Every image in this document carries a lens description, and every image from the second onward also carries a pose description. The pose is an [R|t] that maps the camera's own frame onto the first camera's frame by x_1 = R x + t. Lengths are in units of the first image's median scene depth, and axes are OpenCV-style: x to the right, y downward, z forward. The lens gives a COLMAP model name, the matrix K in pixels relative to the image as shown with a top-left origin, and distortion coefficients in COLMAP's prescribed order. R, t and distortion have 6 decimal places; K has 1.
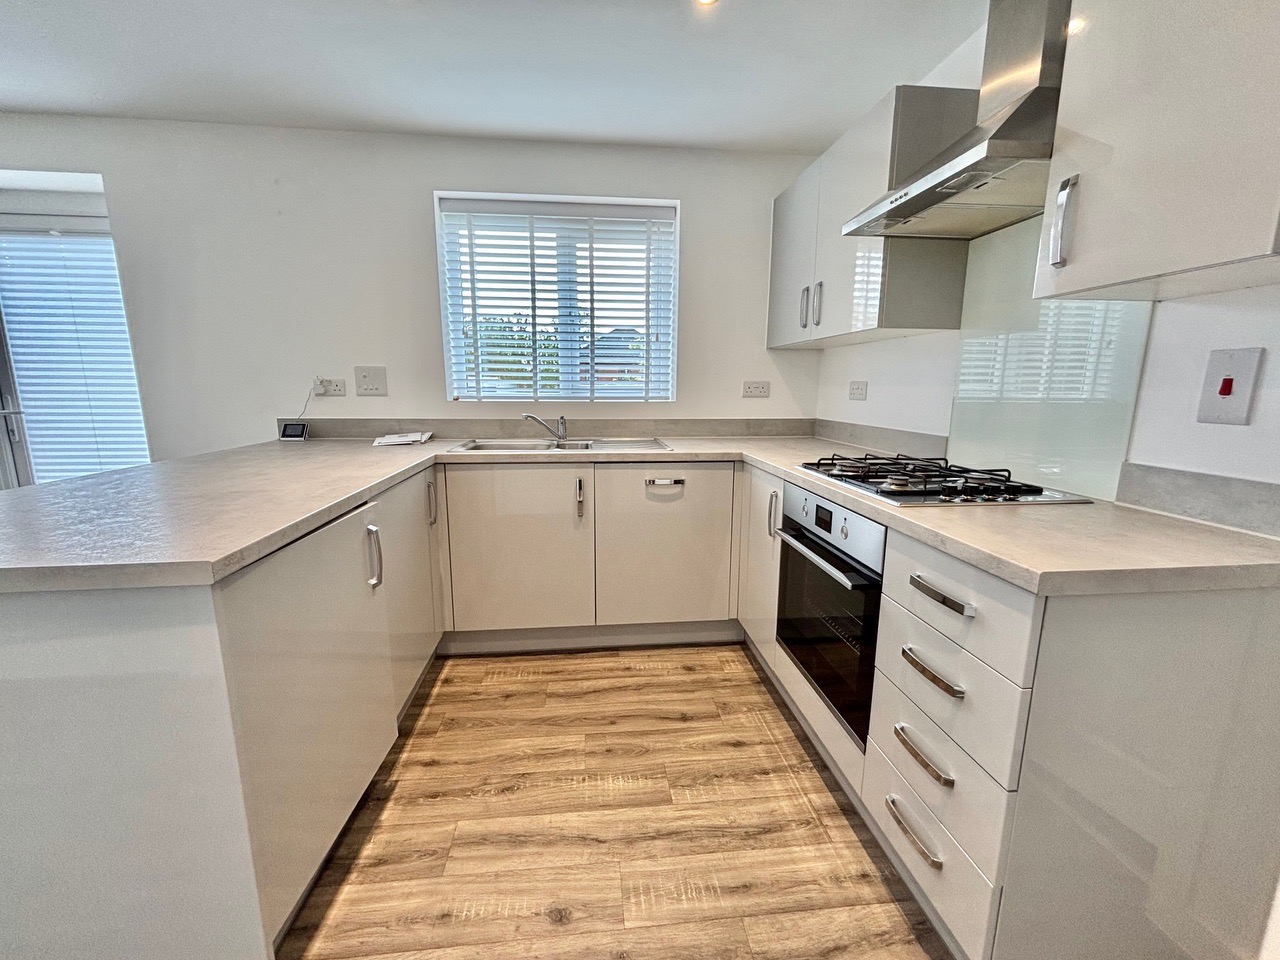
lens RADIAL K [[520.0, 0, 640.0], [0, 520.0, 480.0], [0, 0, 1]] dist [0.016769, -0.000020]
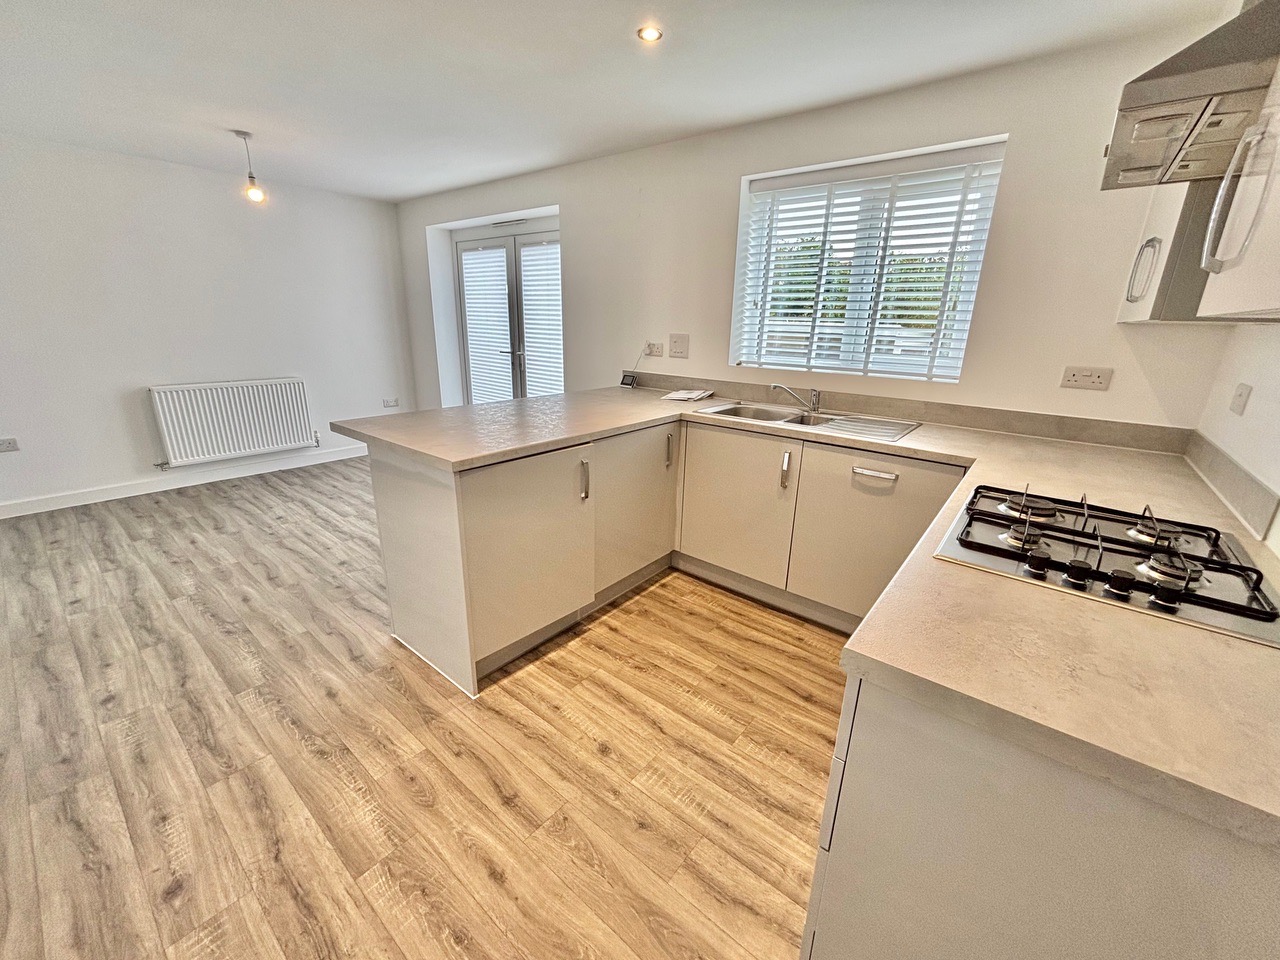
lens RADIAL K [[513.2, 0, 640.0], [0, 513.2, 480.0], [0, 0, 1]] dist [0.044700, -0.028433]
pose [[0.714968, 0.223523, -0.662464, 0.486226], [-0.150505, 0.974509, 0.166376, -0.100588], [0.682765, -0.019250, 0.730384, 0.028955]]
